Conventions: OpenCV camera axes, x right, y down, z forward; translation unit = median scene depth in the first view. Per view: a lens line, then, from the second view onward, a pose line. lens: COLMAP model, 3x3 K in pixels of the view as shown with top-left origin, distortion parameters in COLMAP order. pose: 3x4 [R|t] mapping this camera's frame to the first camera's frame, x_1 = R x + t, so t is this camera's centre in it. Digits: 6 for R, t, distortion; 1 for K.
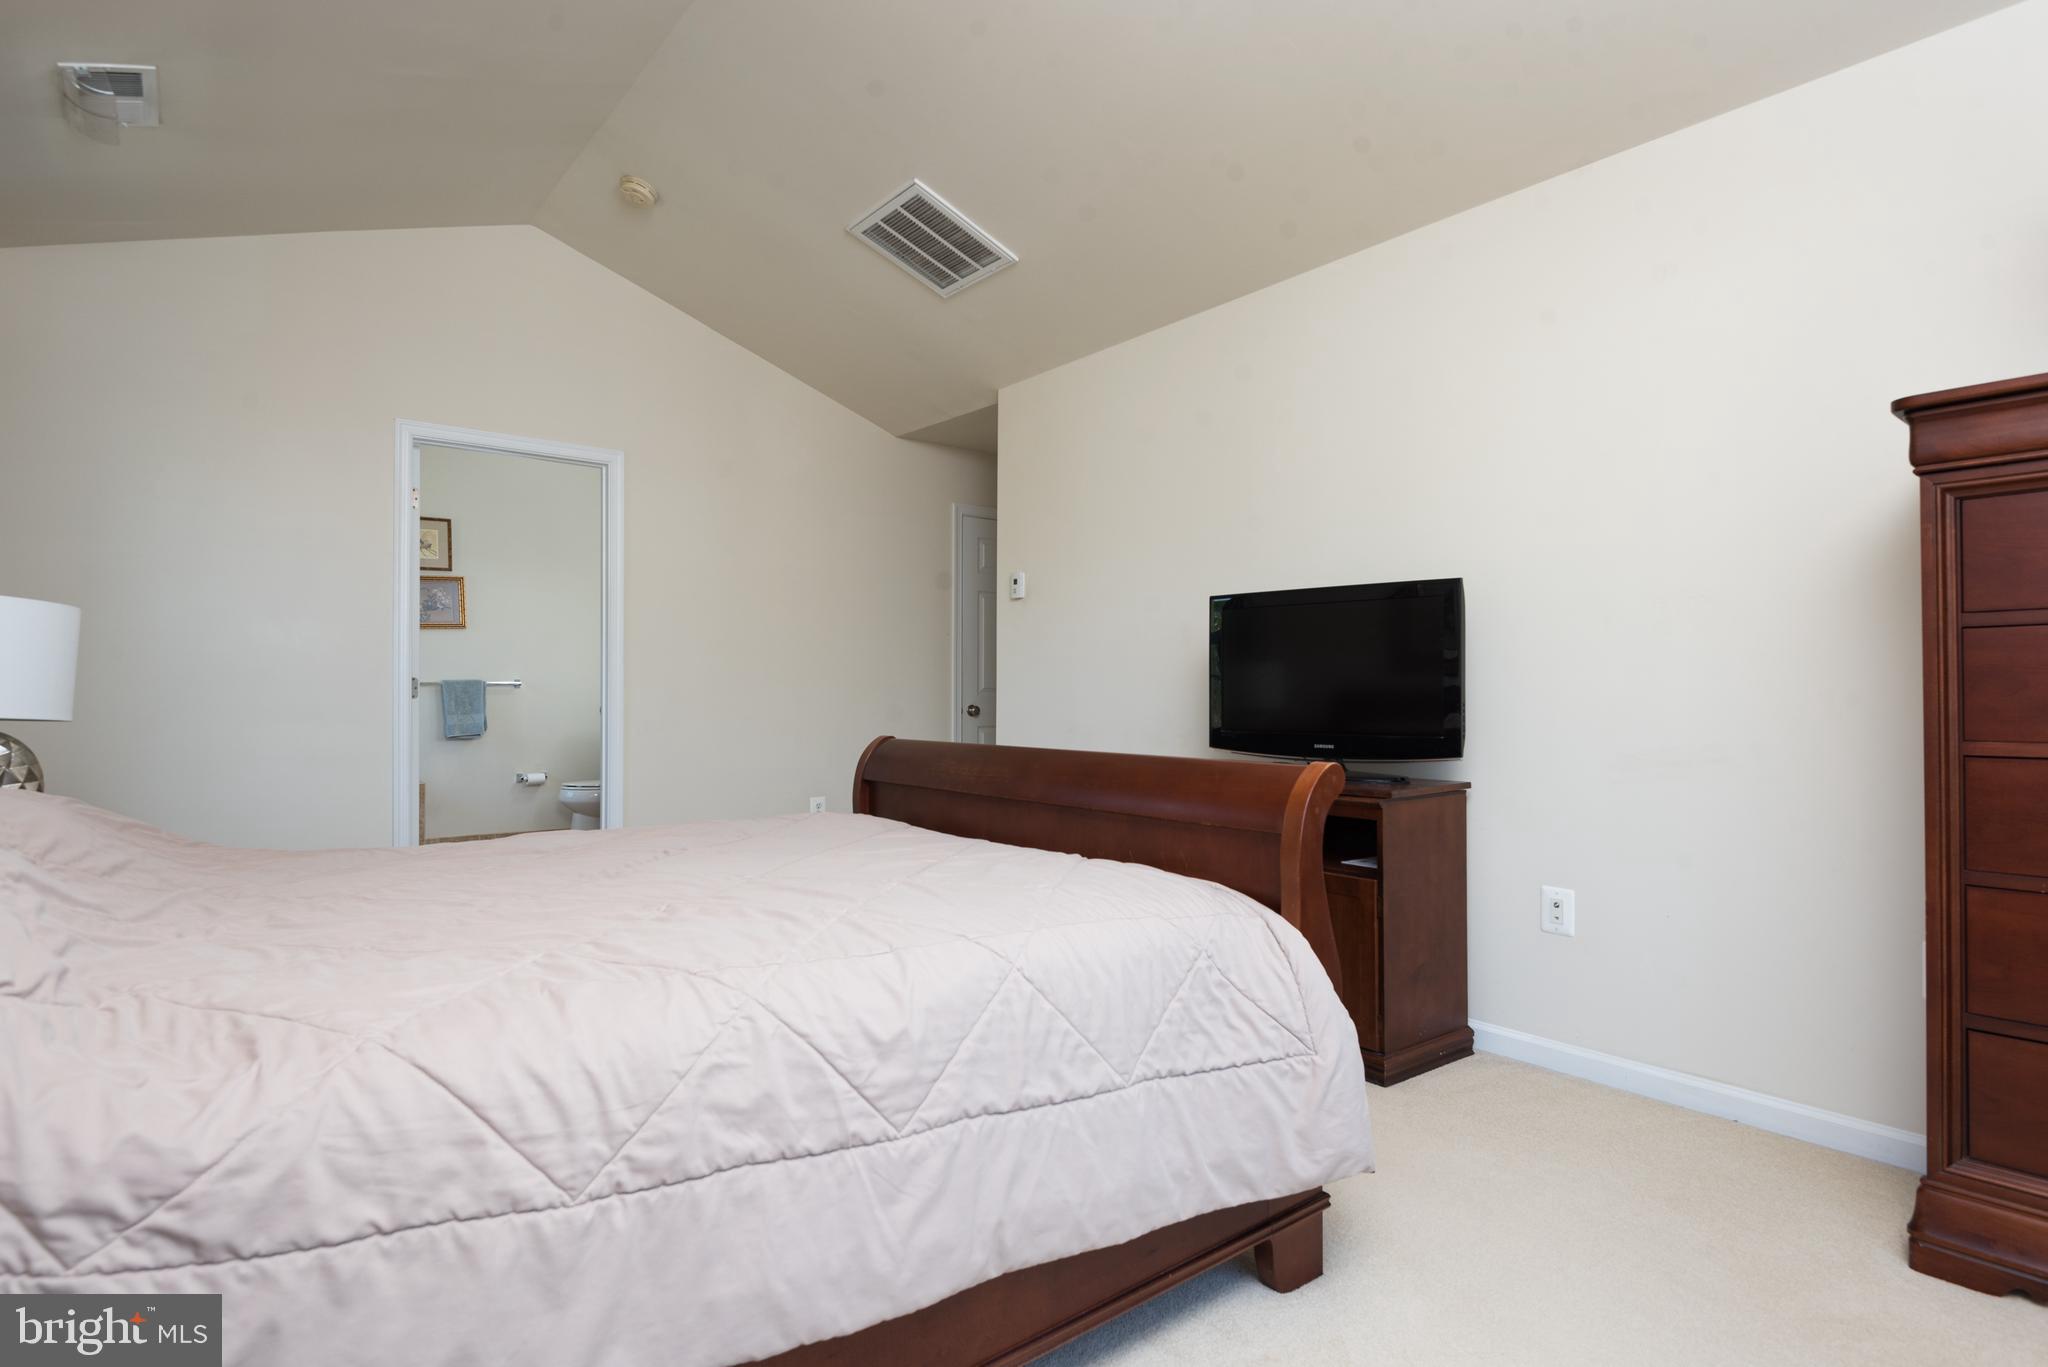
lens RADIAL K [[1083.3, 0, 1028.2], [0, 1083.3, 677.9], [0, 0, 1]] dist [0.013252, -0.008822]
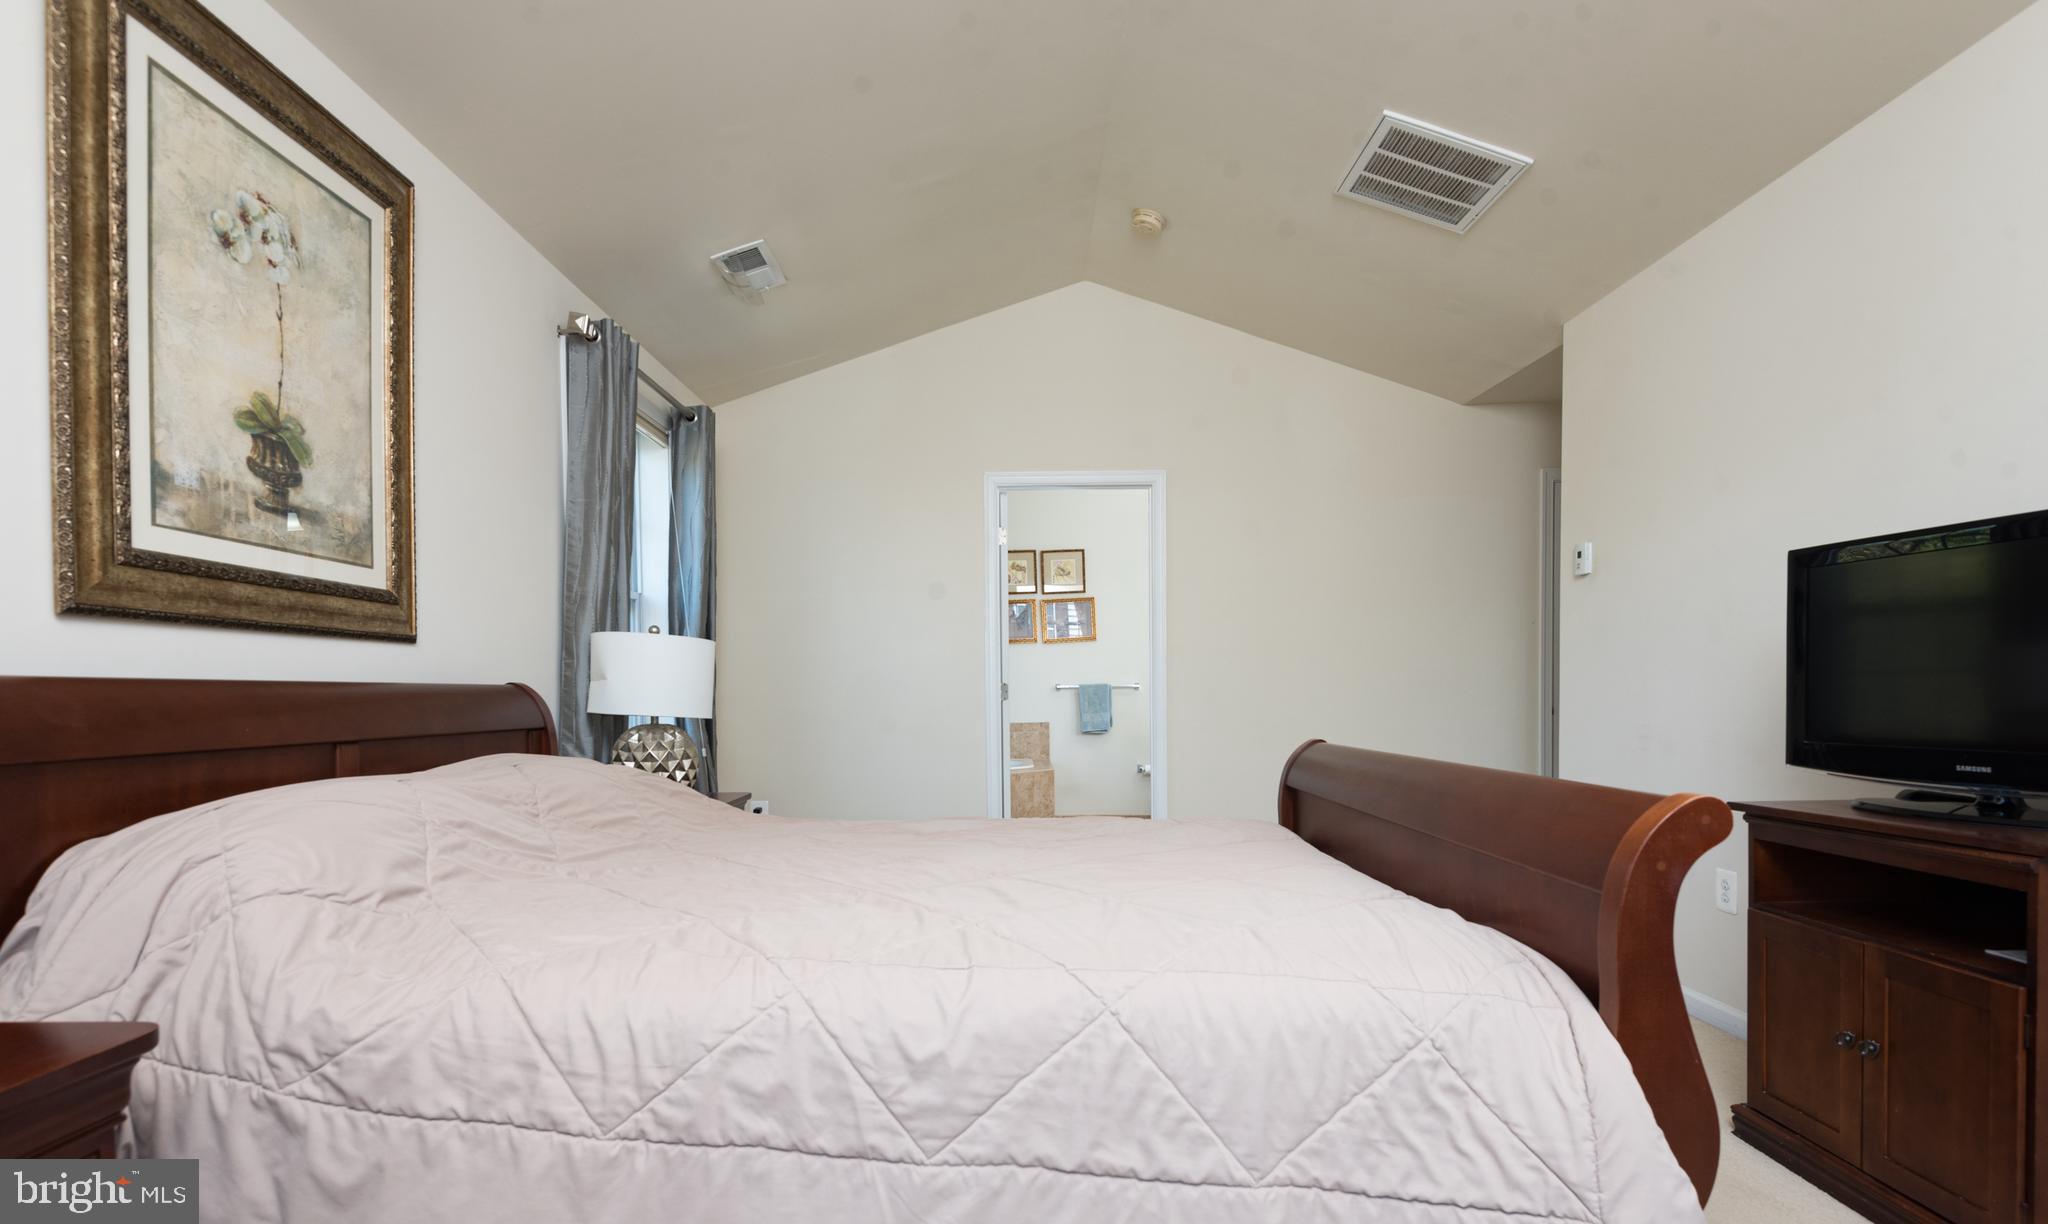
lens RADIAL K [[1020.6, 0, 1011.3], [0, 1020.6, 713.4], [0, 0, 1]] dist [0.017632, -0.003314]
pose [[0.765814, 0.003064, -0.643055, 0.465213], [0.019573, 0.999414, 0.028072, 0.004170], [0.642764, -0.034084, 0.765306, 0.337850]]
